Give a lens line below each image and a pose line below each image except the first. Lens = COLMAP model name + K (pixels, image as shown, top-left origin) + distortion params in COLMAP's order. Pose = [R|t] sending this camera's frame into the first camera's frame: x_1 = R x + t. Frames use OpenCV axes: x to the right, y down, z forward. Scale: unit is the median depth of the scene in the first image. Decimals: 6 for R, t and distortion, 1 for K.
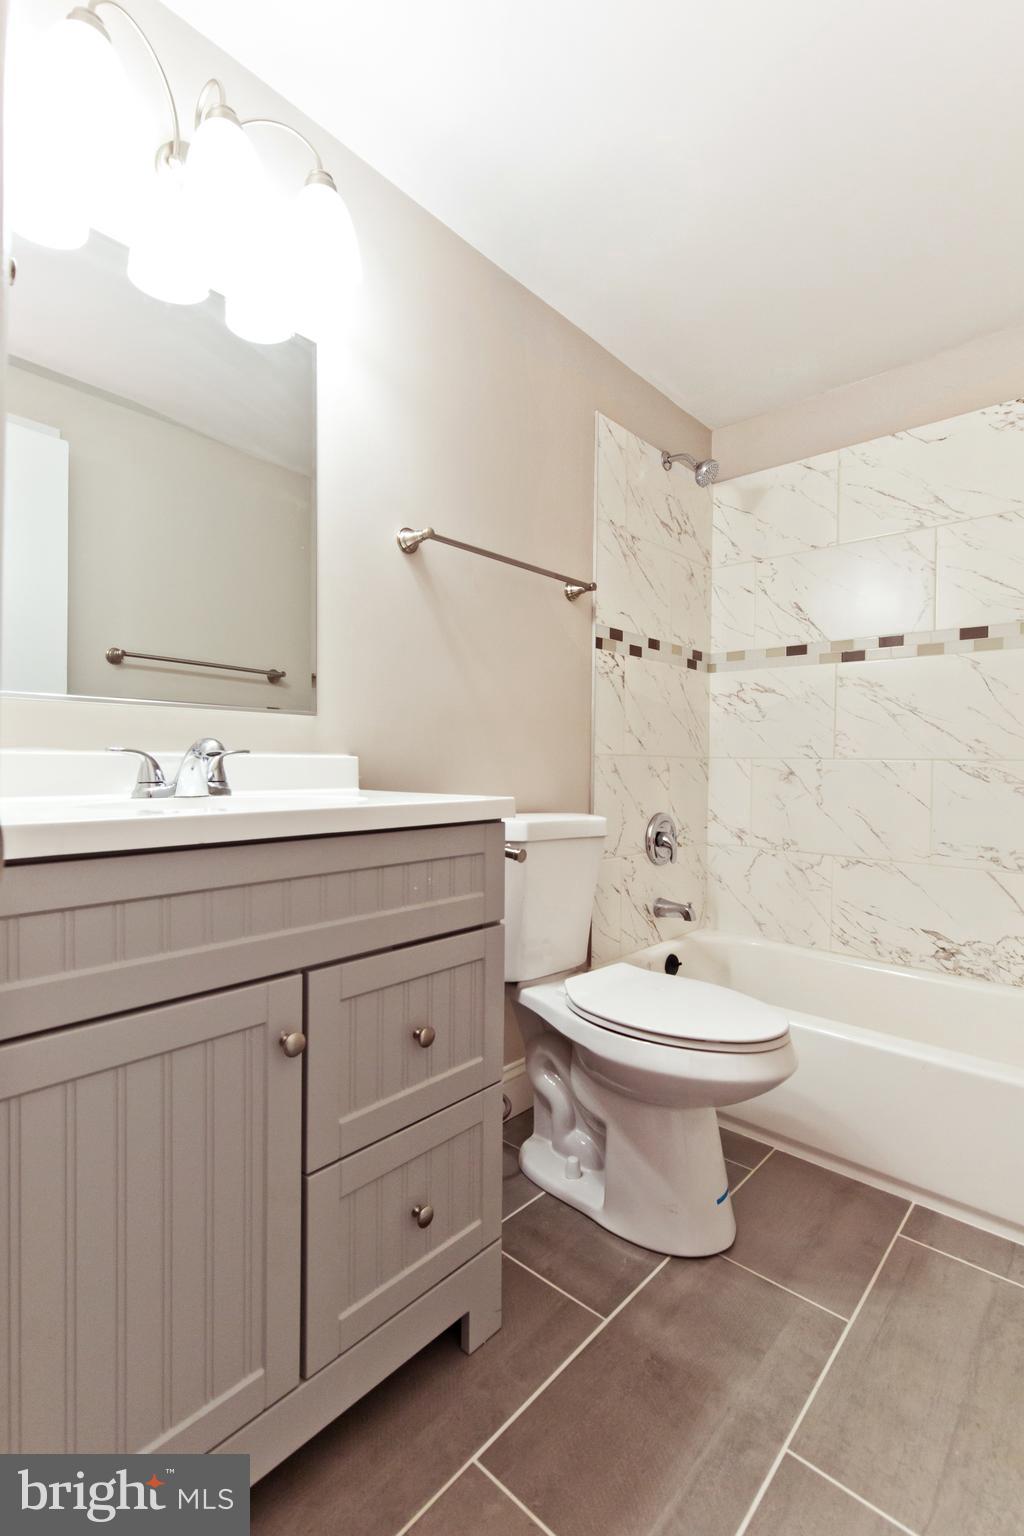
lens RADIAL K [[694.5, 0, 511.7], [0, 694.5, 767.7], [0, 0, 1]] dist [0.001182, 0.000161]
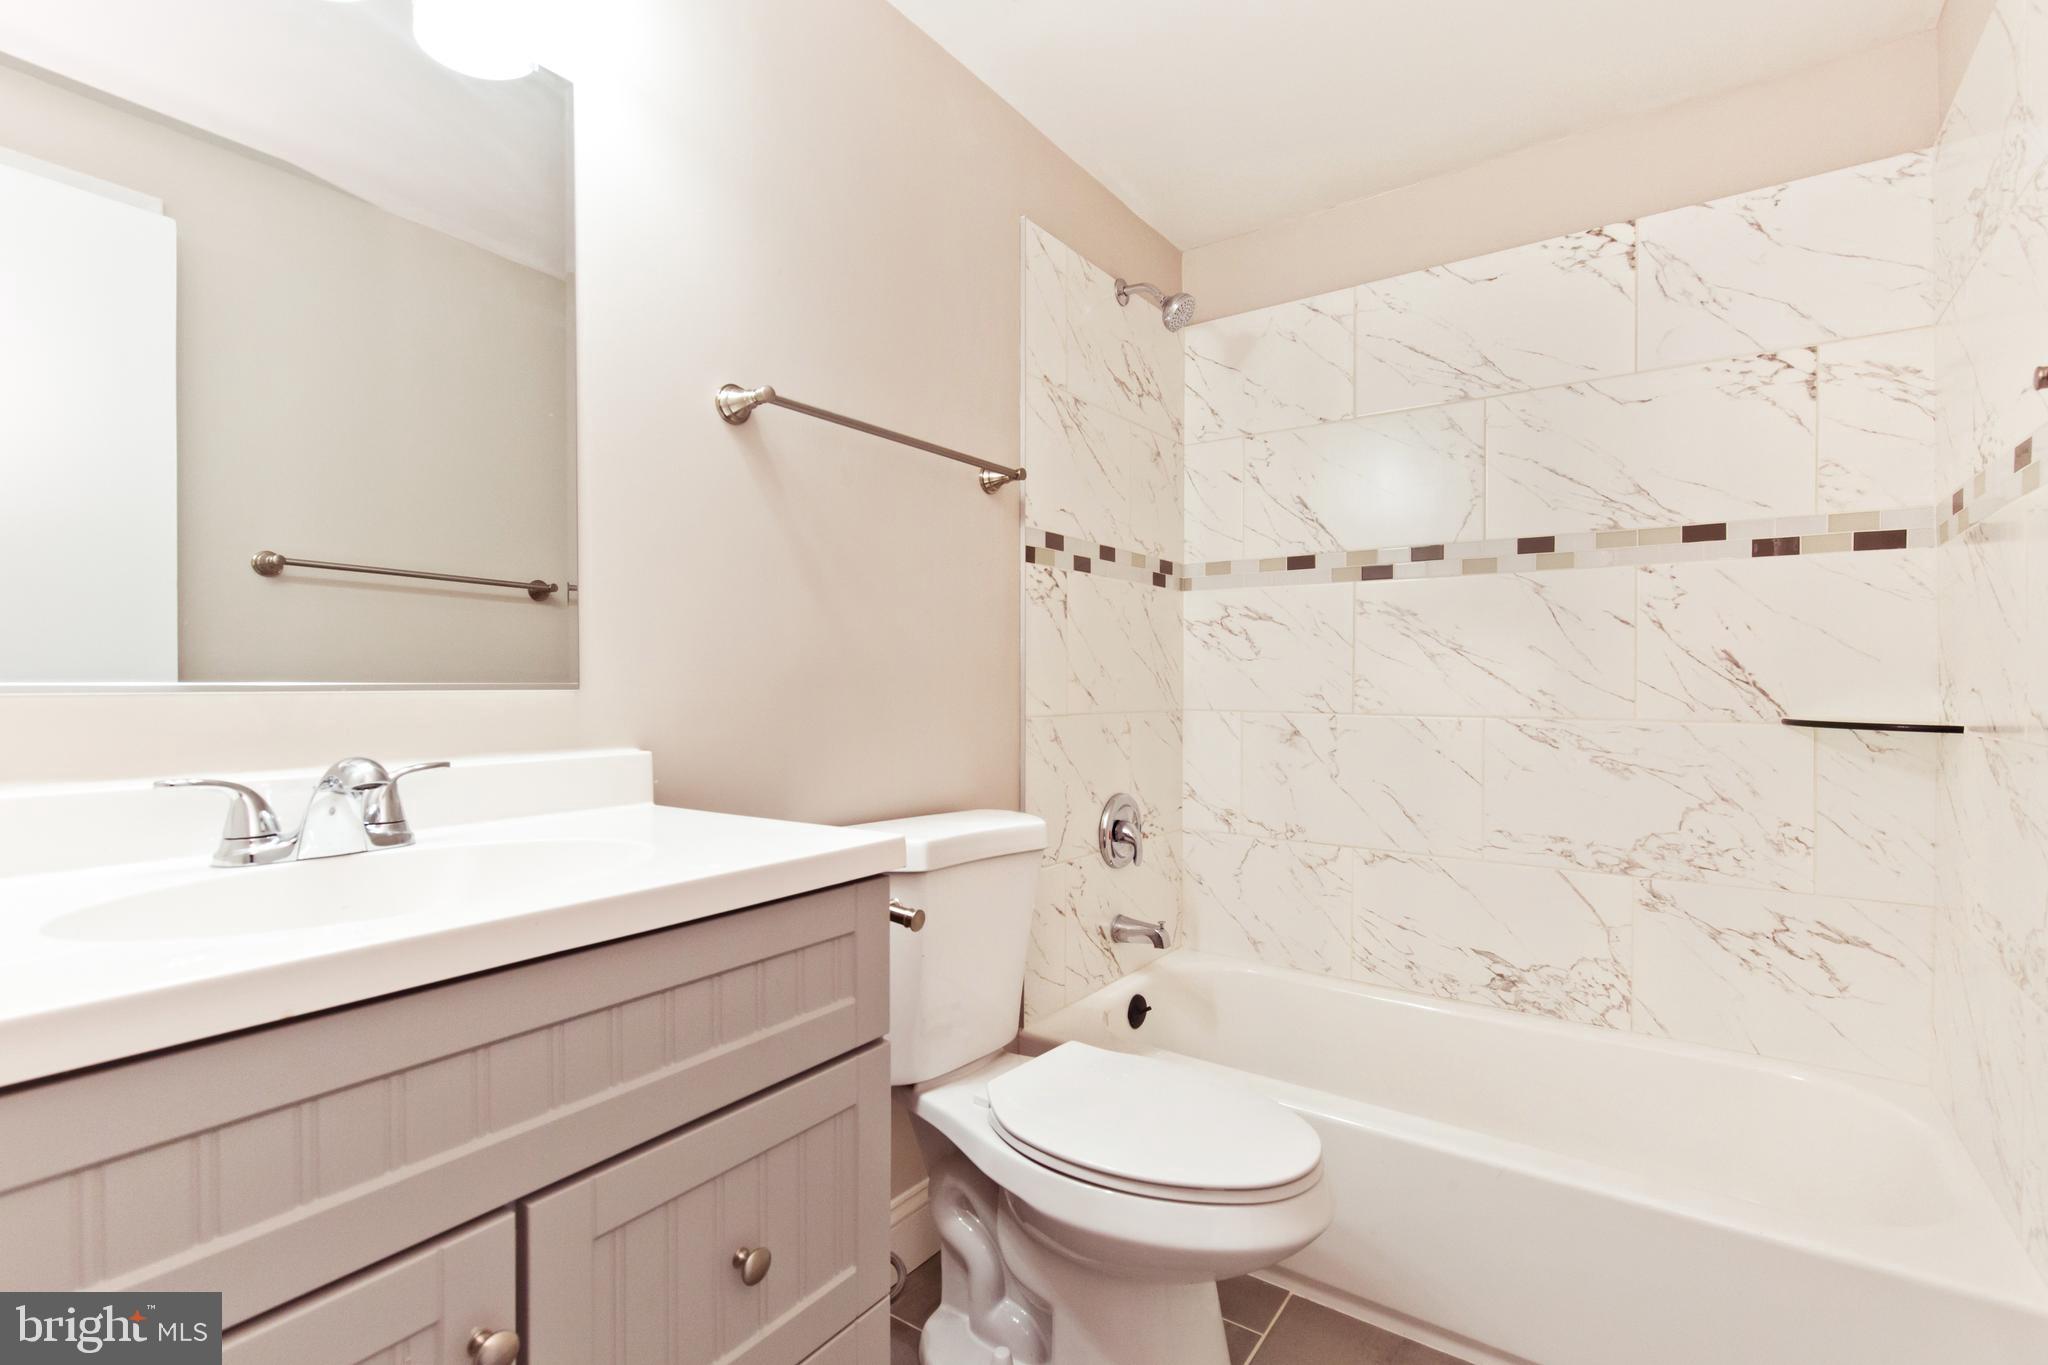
lens RADIAL K [[926.0, 0, 1024.7], [0, 926.0, 684.0], [0, 0, 1]] dist [0.001182, 0.000161]
pose [[0.992100, -0.010614, 0.124997, 0.005277], [0.010919, 0.999939, -0.001752, -0.052072], [-0.124970, 0.003103, 0.992156, 0.098070]]
